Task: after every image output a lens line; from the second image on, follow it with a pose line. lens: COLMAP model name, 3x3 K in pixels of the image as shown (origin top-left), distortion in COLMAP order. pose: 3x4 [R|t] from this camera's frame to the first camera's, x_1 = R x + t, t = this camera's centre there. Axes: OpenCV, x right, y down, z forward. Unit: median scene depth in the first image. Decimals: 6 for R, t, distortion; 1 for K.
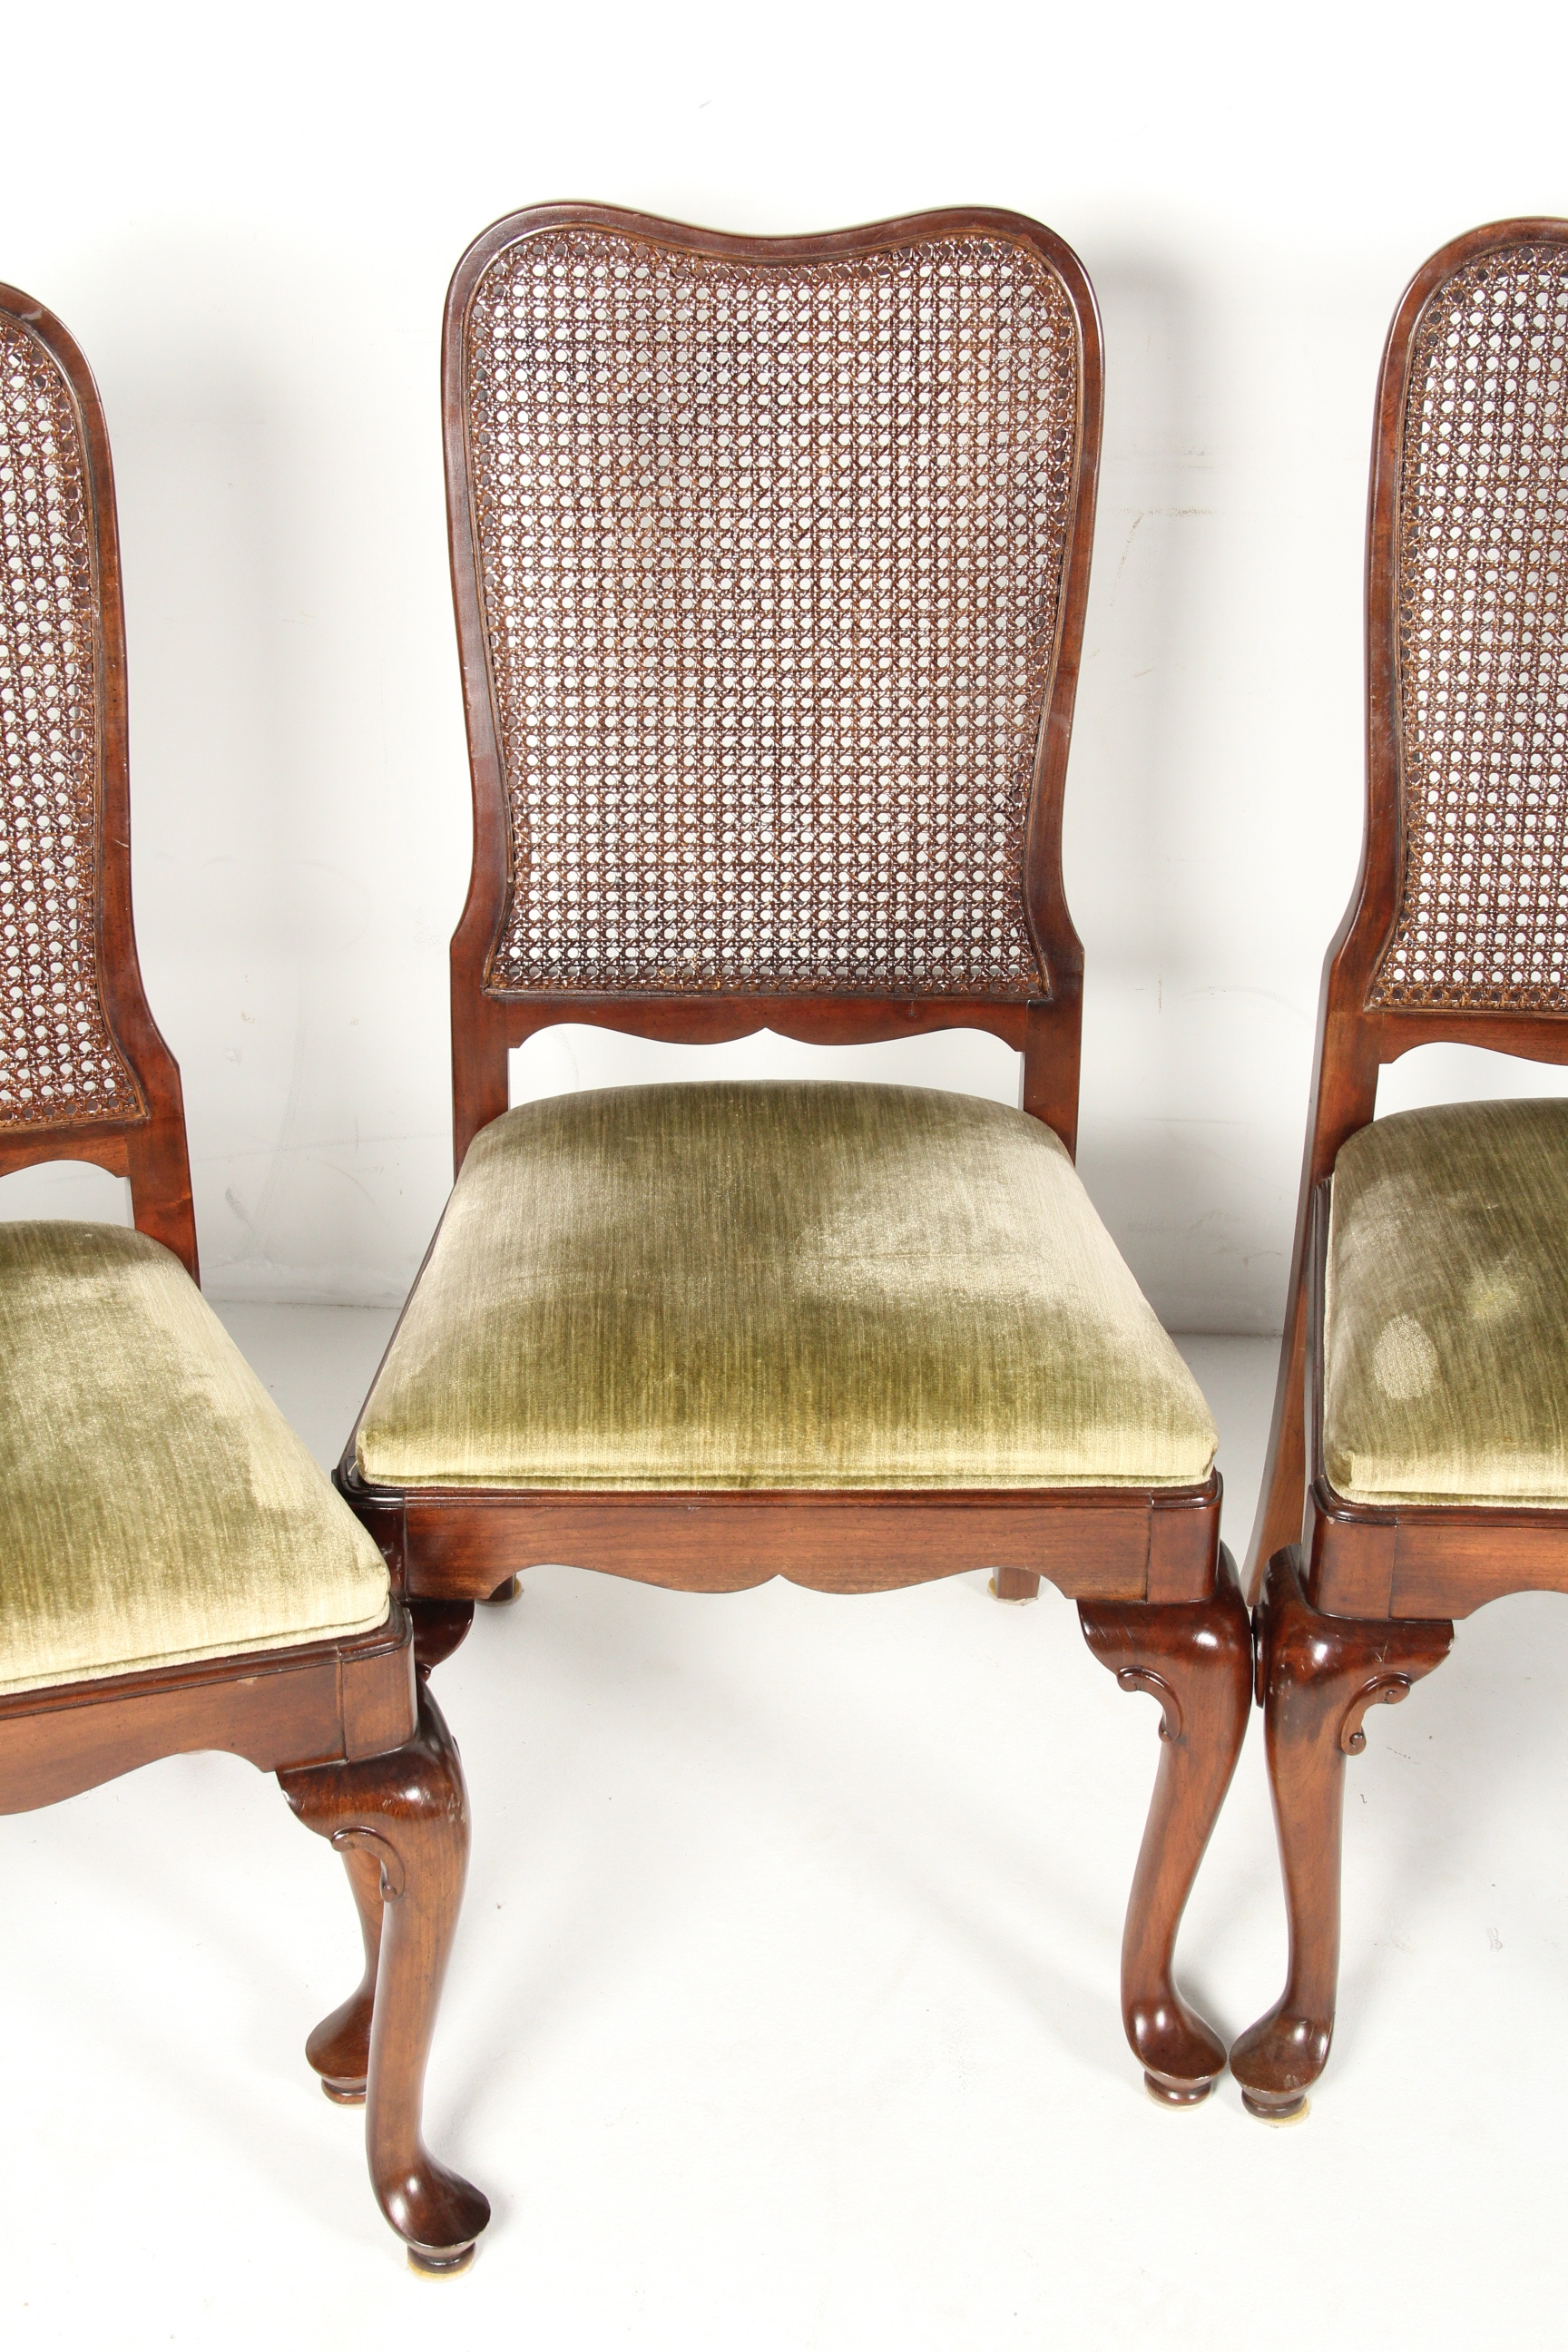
lens RADIAL K [[3696.4, 0, 753.5], [0, 3696.4, 1203.1], [0, 0, 1]] dist [0.153065, 0.000000]
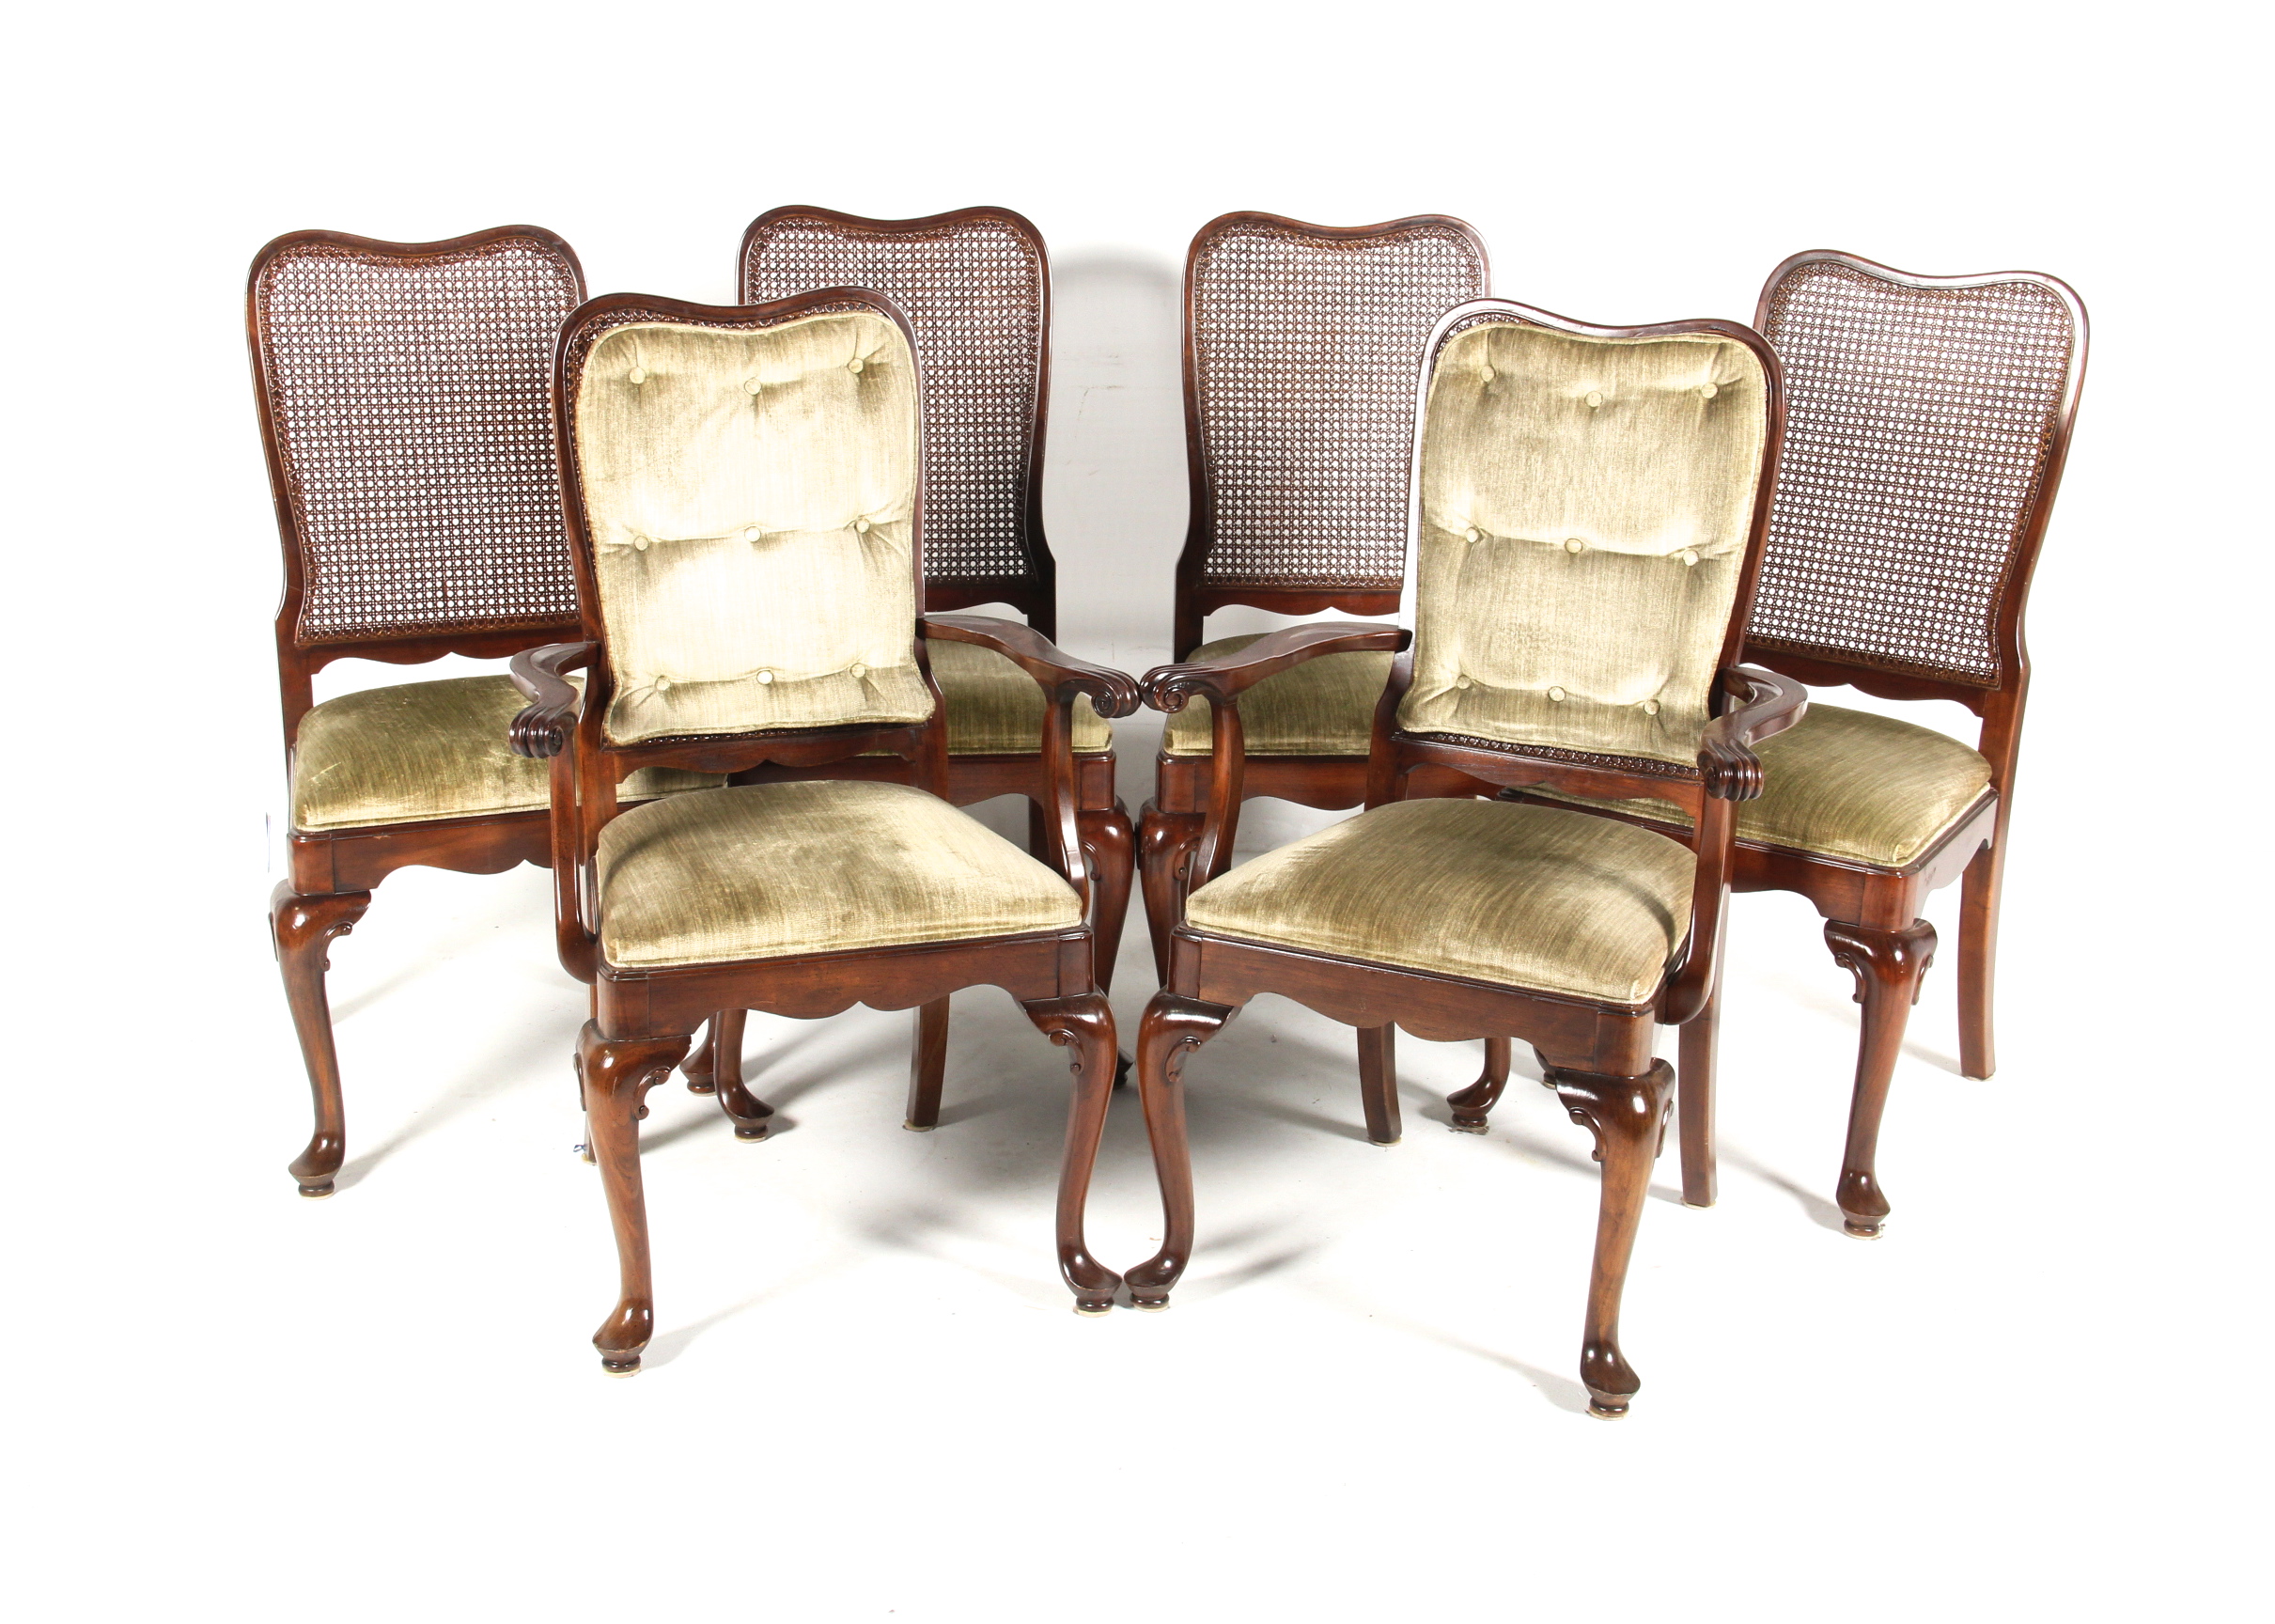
lens RADIAL K [[3368.5, 0, 1087.7], [0, 3368.5, 801.0], [0, 0, 1]] dist [0.061204, 0.000000]
pose [[0.998369, -0.019952, 0.053493, 0.005837], [0.030019, 0.980427, -0.194582, 0.435161], [-0.048564, 0.195870, 0.979427, -0.808955]]
